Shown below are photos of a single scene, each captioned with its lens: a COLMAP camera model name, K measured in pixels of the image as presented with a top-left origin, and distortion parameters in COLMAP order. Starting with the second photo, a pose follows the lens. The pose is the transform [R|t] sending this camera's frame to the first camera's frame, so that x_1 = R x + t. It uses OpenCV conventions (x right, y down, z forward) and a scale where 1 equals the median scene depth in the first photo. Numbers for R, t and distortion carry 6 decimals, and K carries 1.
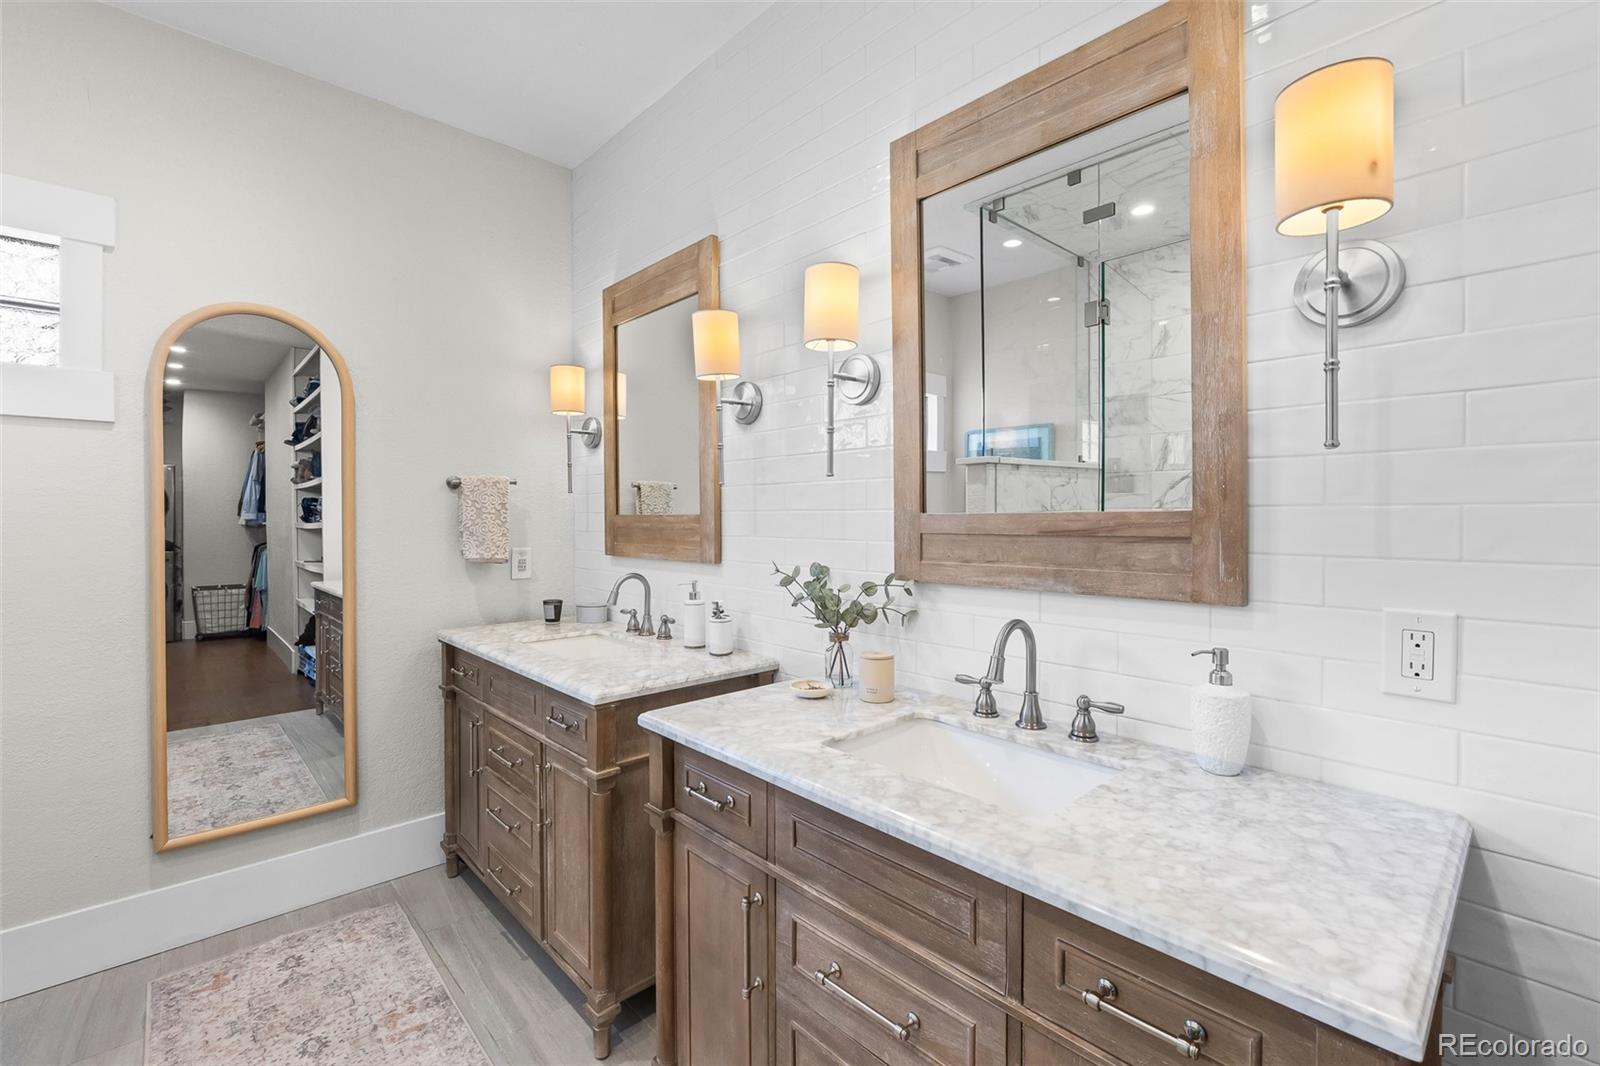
lens RADIAL K [[696.9, 0, 792.9], [0, 696.9, 508.4], [0, 0, 1]] dist [-0.001802, -0.000472]
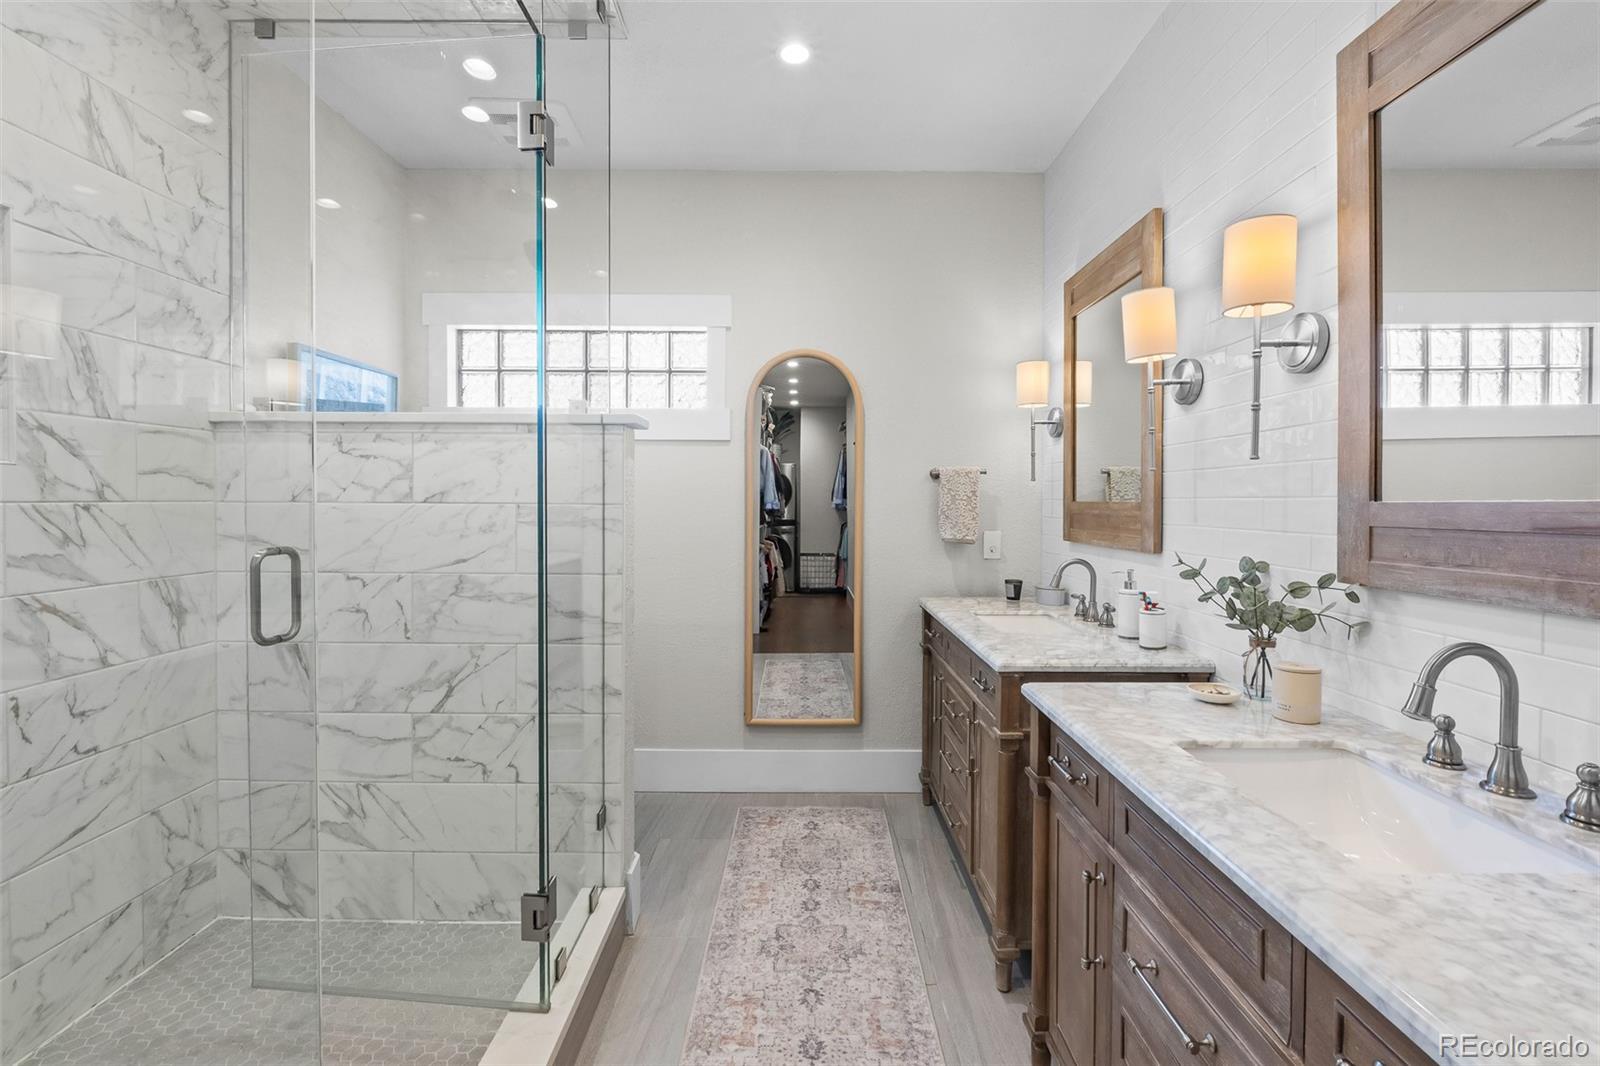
lens RADIAL K [[701.7, 0, 799.1], [0, 701.7, 486.2], [0, 0, 1]] dist [-0.000942, 0.000248]
pose [[0.732200, -0.010595, -0.681007, 0.237478], [0.002819, 0.999918, -0.012526, -0.002322], [0.681084, 0.007252, 0.732170, -0.042851]]
